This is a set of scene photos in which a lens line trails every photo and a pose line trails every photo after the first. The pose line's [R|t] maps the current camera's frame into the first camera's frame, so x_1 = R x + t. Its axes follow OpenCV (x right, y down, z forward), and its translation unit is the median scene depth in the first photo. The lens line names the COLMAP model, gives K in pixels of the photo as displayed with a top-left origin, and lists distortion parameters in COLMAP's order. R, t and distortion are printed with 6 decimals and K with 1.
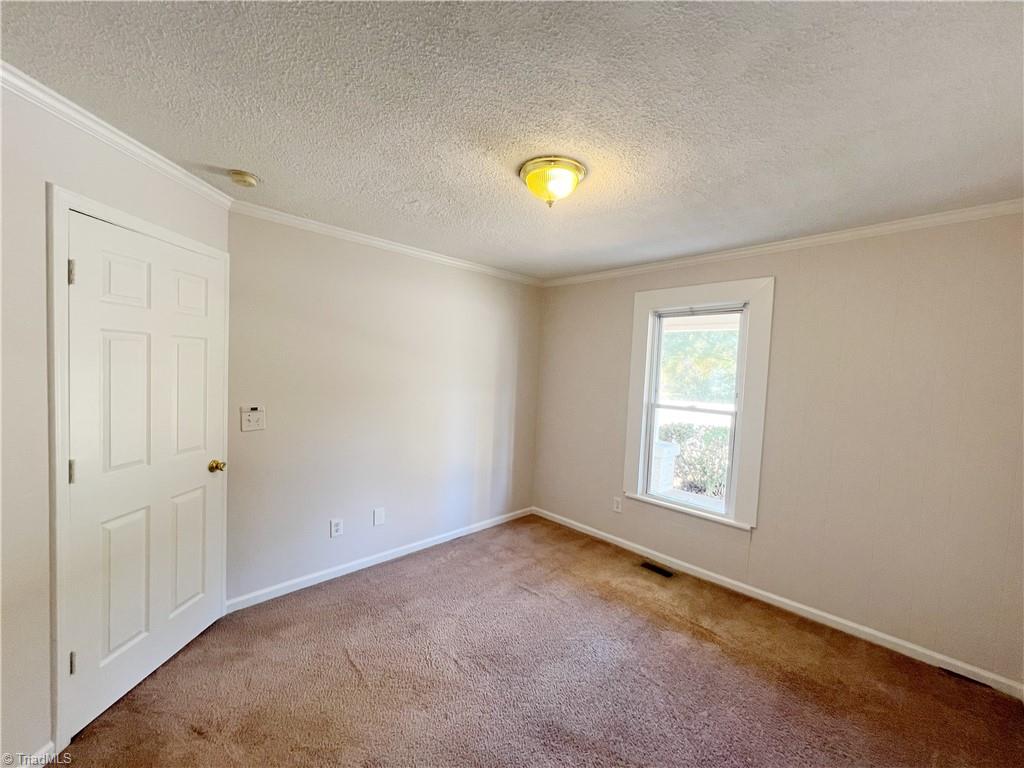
lens RADIAL K [[414.9, 0, 522.7], [0, 414.9, 387.9], [0, 0, 1]] dist [0.004646, 0.000377]
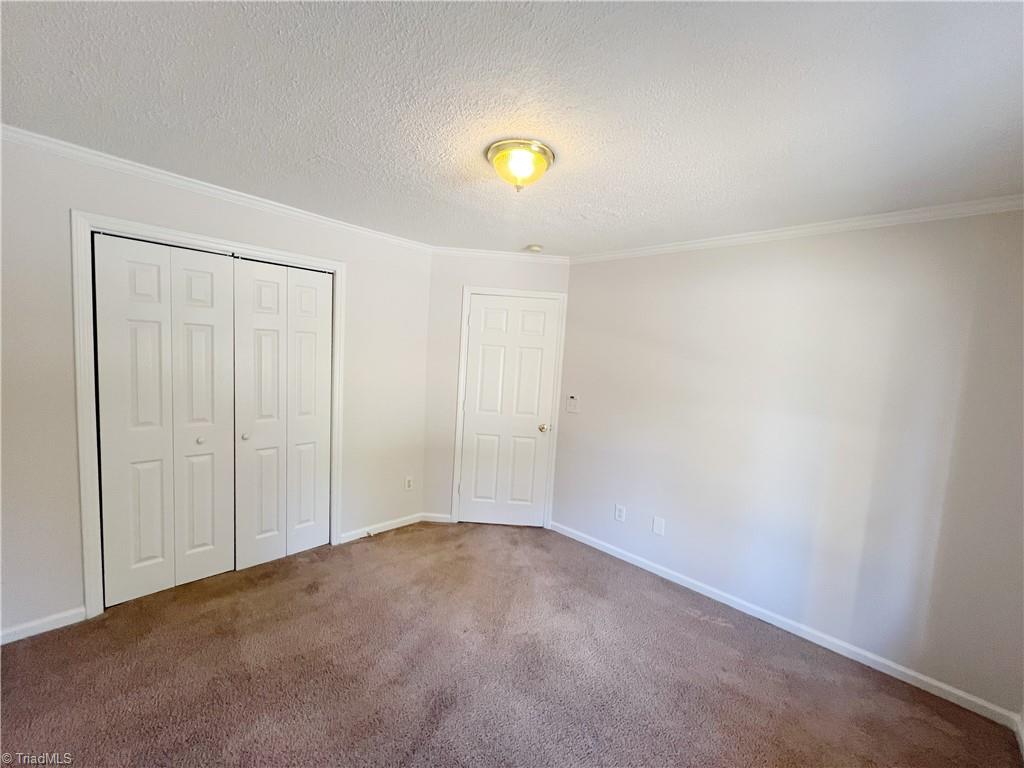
lens RADIAL K [[414.9, 0, 506.9], [0, 414.9, 384.2], [0, 0, 1]] dist [0.004646, 0.000377]
pose [[0.012984, 0.030519, -0.999450, 0.647445], [-0.119280, 0.992444, 0.028756, -0.006832], [0.992776, 0.118841, 0.016526, 0.618711]]
